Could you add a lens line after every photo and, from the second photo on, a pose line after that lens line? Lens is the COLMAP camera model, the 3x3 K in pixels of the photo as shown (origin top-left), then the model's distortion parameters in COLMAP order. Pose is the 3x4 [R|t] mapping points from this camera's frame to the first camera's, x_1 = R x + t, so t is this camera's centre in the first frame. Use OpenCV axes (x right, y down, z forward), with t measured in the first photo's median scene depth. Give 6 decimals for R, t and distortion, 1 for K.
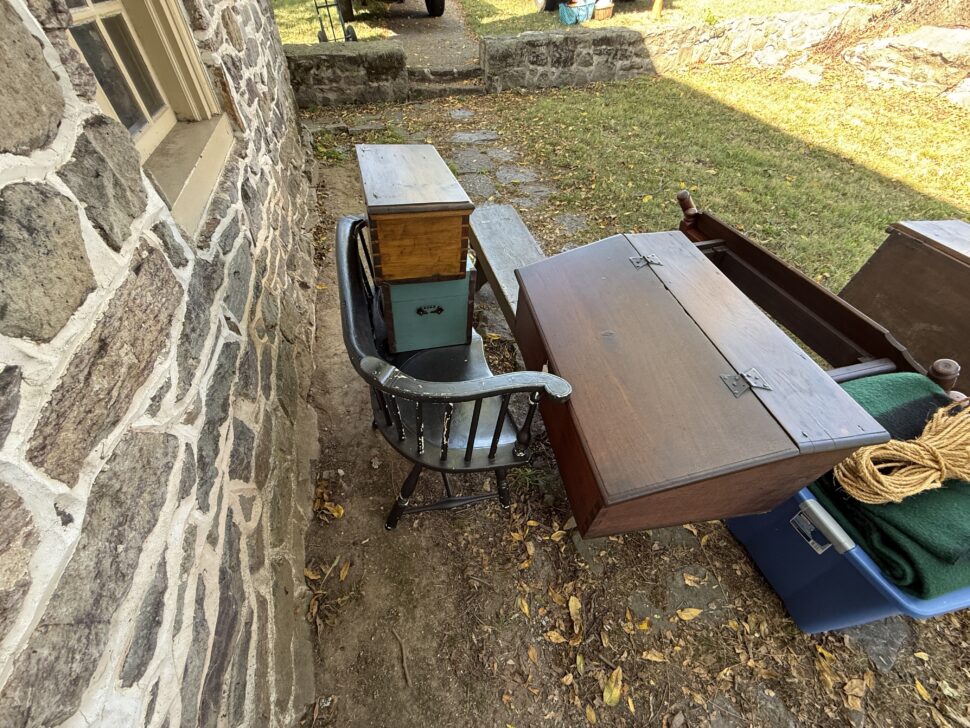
lens RADIAL K [[386.5, 0, 481.2], [0, 386.5, 366.2], [0, 0, 1]] dist [-0.000344, 0.000367]
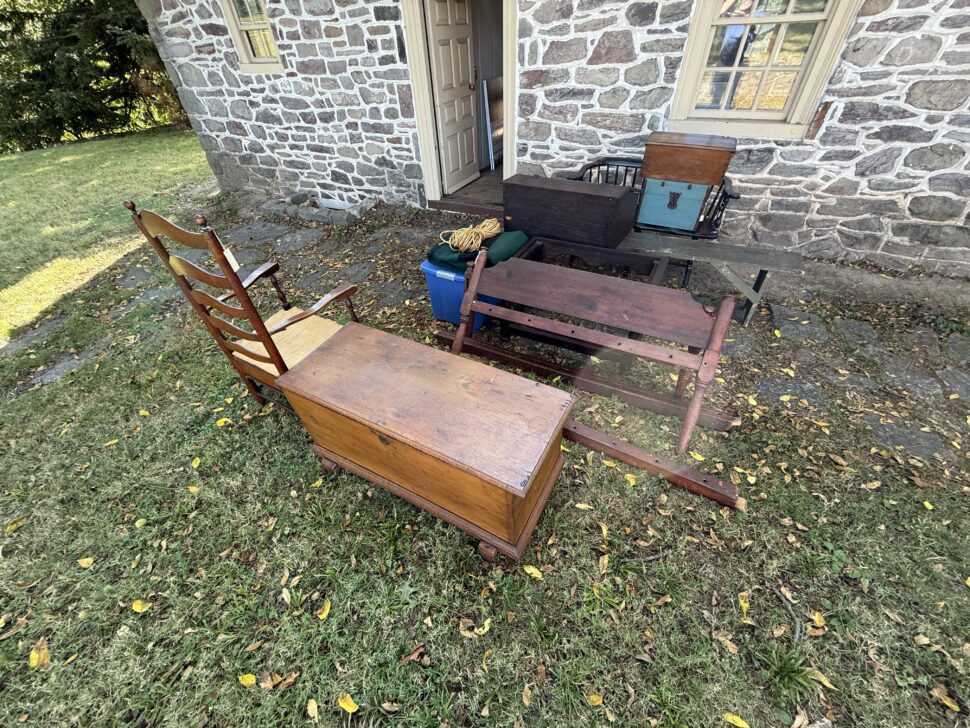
lens RADIAL K [[386.5, 0, 482.0], [0, 386.5, 362.5], [0, 0, 1]] dist [-0.000344, 0.000367]
pose [[-0.673091, 0.482085, -0.560841, 0.595620], [-0.518338, 0.233403, 0.822708, -0.337507], [0.527517, 0.844463, 0.092781, 0.296621]]
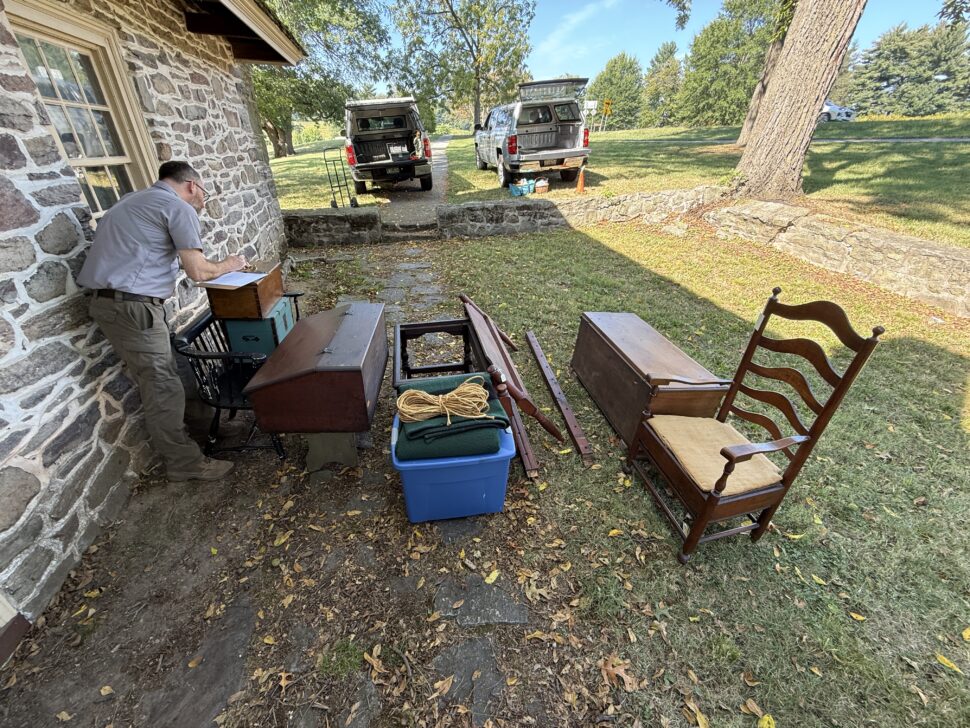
lens RADIAL K [[386.5, 0, 480.5], [0, 386.5, 367.0], [0, 0, 1]] dist [-0.000344, 0.000367]
pose [[0.996716, 0.034622, -0.073197, 0.295494], [-0.054324, 0.956265, -0.287412, 0.122882], [0.060045, 0.290445, 0.955006, -0.181538]]
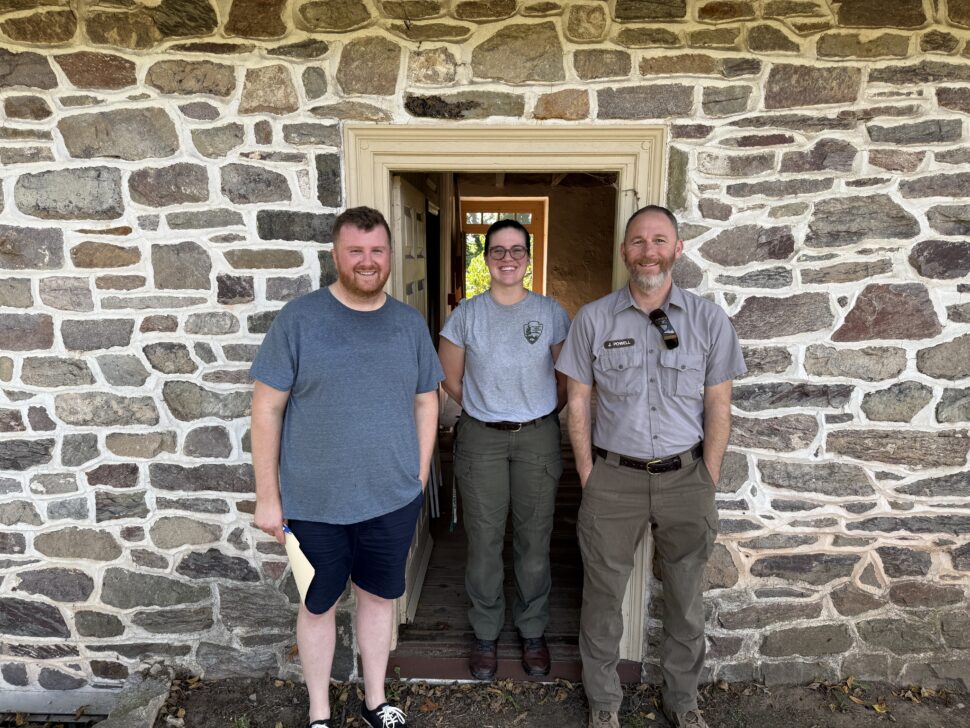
lens RADIAL K [[690.0, 0, 485.6], [0, 690.0, 359.9], [0, 0, 1]] dist [0.005809, -0.011453]
pose [[-0.298602, 0.118674, -0.946971, 0.438496], [-0.695980, 0.651860, 0.301149, 0.008499], [0.653031, 0.748996, -0.112052, -0.057949]]
